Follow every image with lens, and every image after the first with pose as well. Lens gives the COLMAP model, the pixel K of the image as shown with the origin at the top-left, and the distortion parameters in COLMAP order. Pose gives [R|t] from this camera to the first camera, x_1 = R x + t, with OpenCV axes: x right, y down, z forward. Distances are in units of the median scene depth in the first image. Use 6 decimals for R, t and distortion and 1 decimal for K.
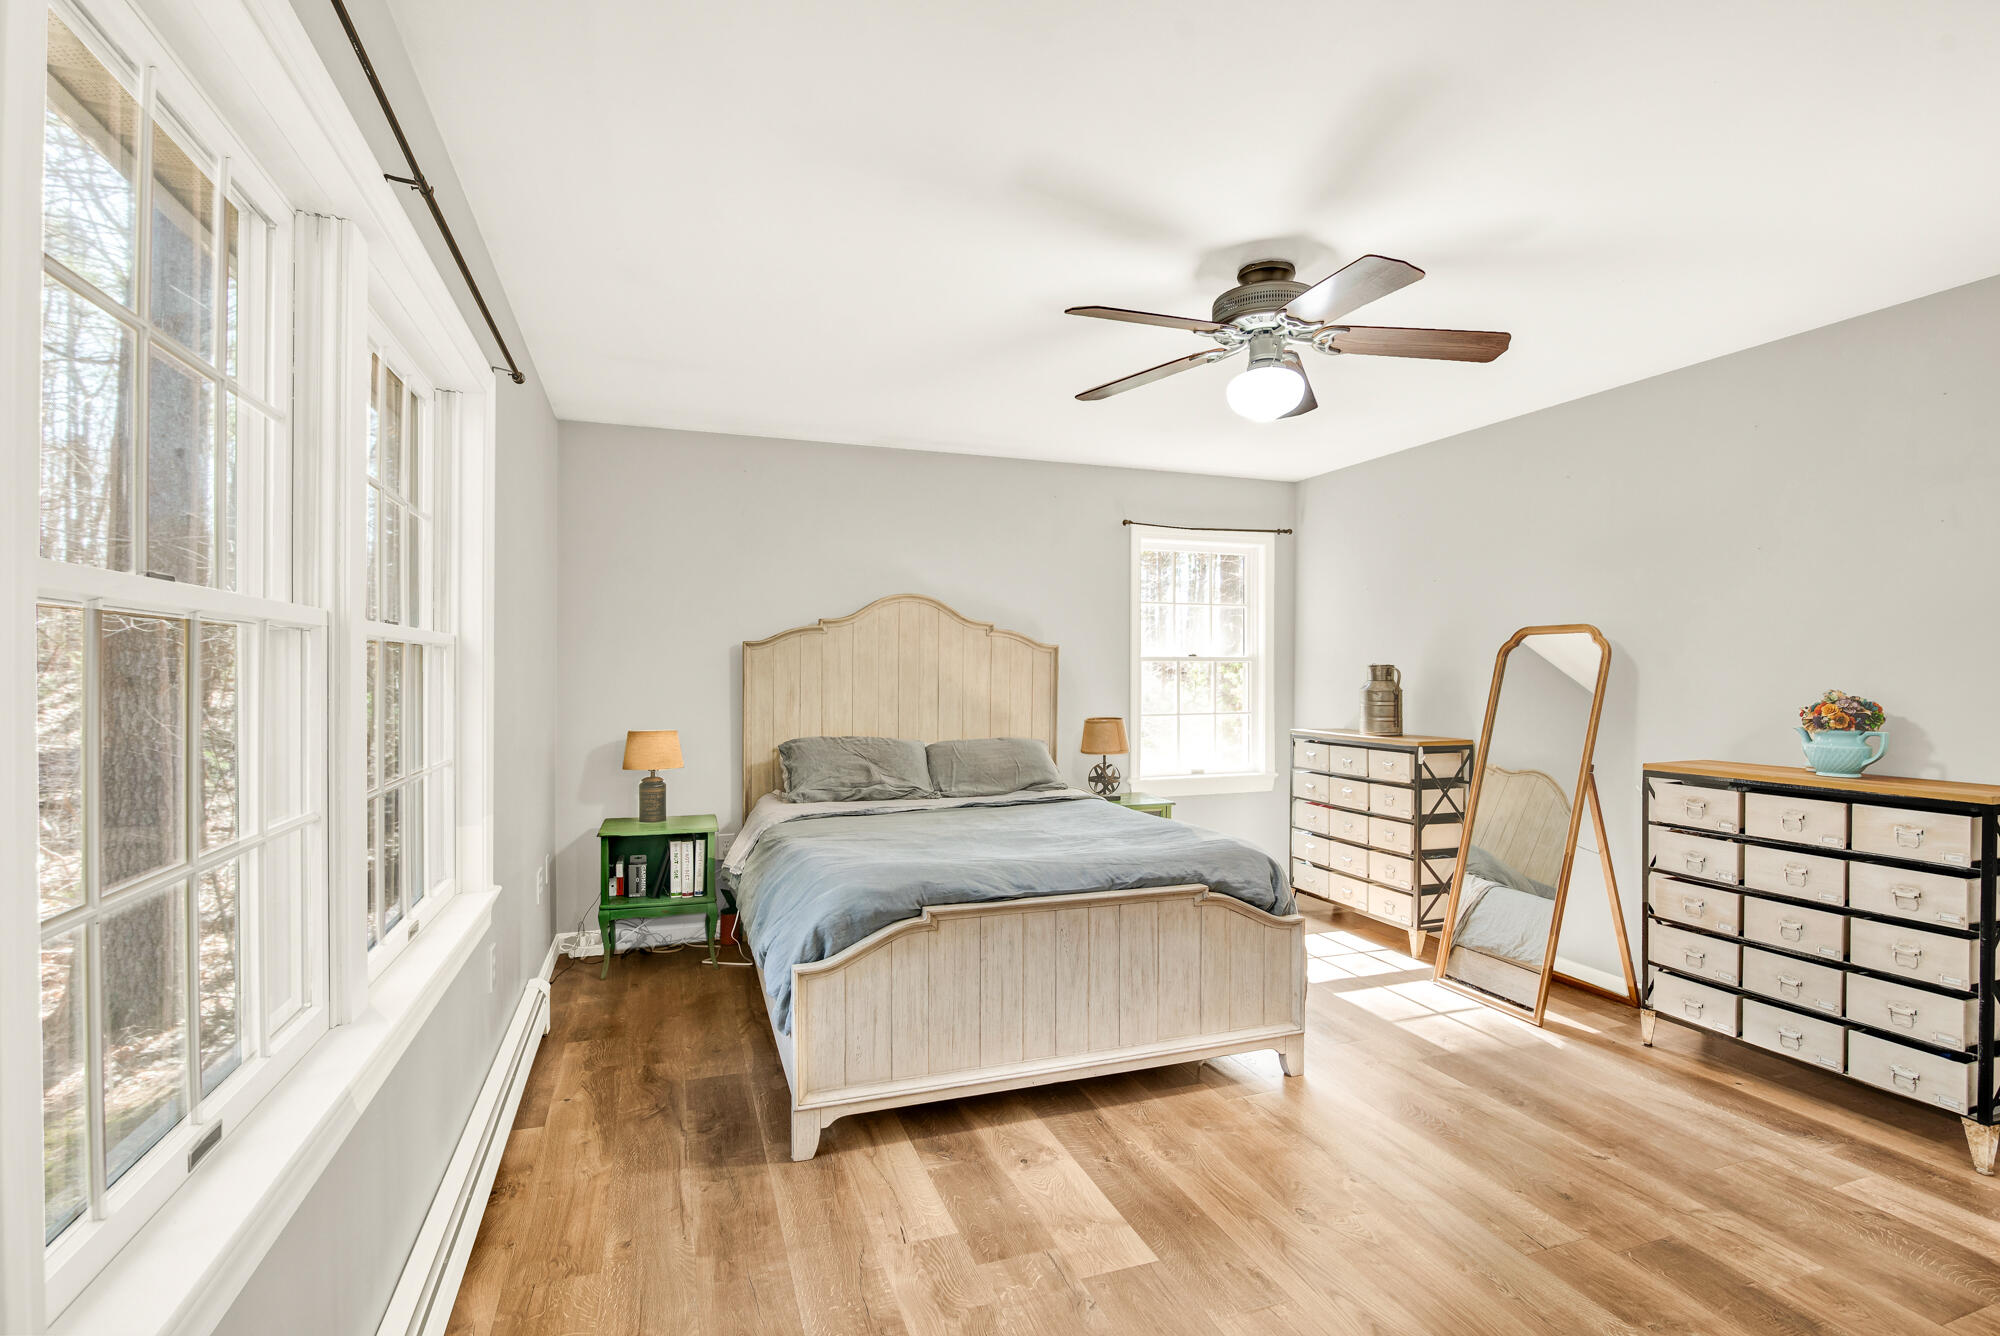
lens RADIAL K [[933.6, 0, 1006.7], [0, 933.6, 673.7], [0, 0, 1]] dist [-0.022142, 0.001273]
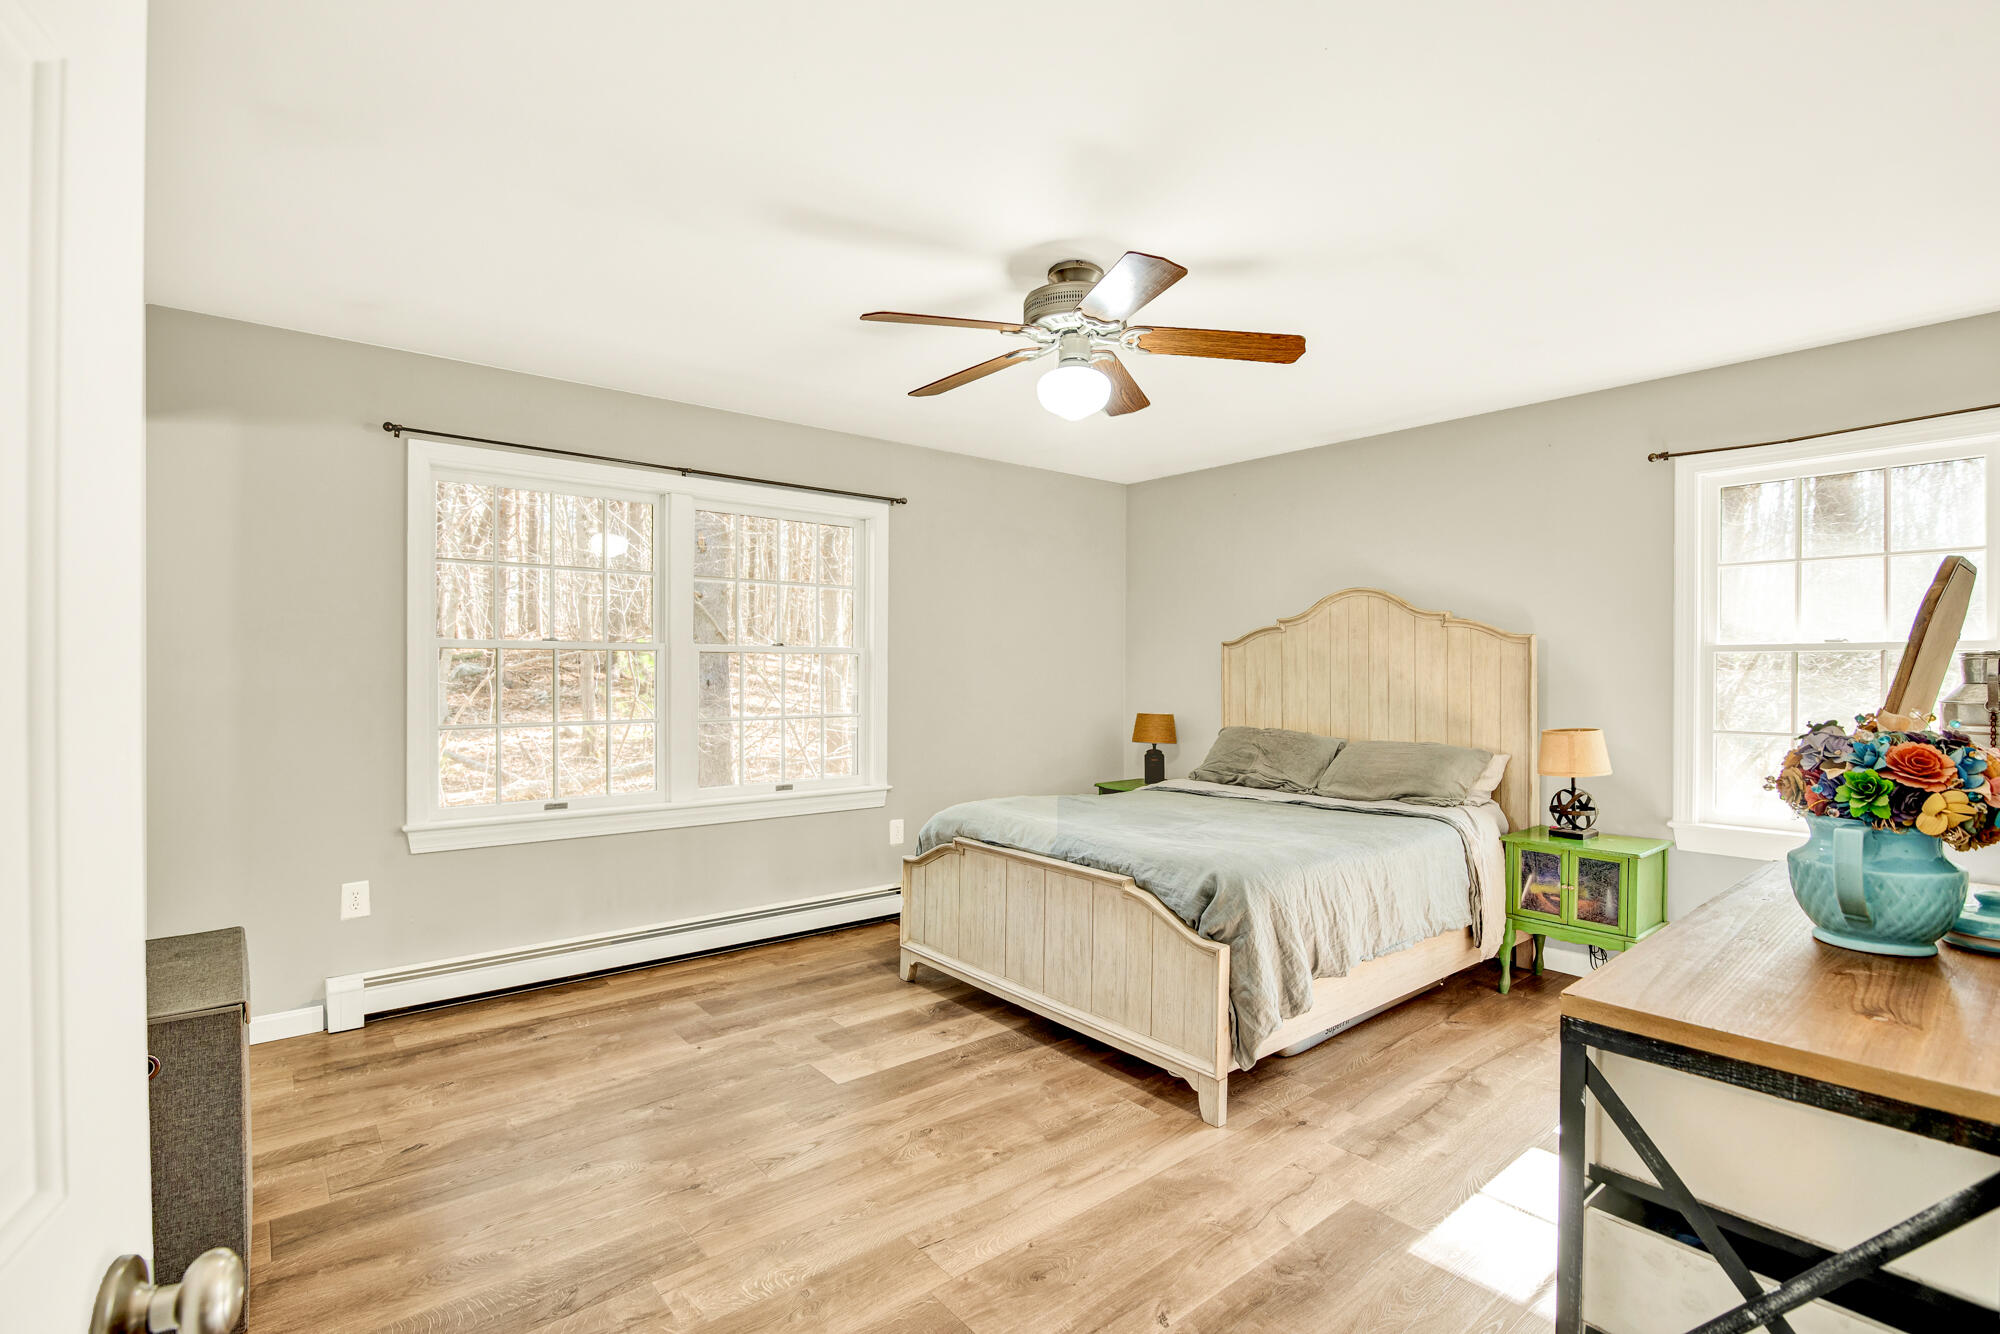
lens RADIAL K [[933.6, 0, 1013.6], [0, 933.6, 676.0], [0, 0, 1]] dist [-0.022142, 0.001273]
pose [[0.339729, 0.006653, -0.940500, 1.094606], [-0.002169, 0.999978, 0.006291, 0.001834], [0.940521, -0.000097, 0.339735, 0.533080]]
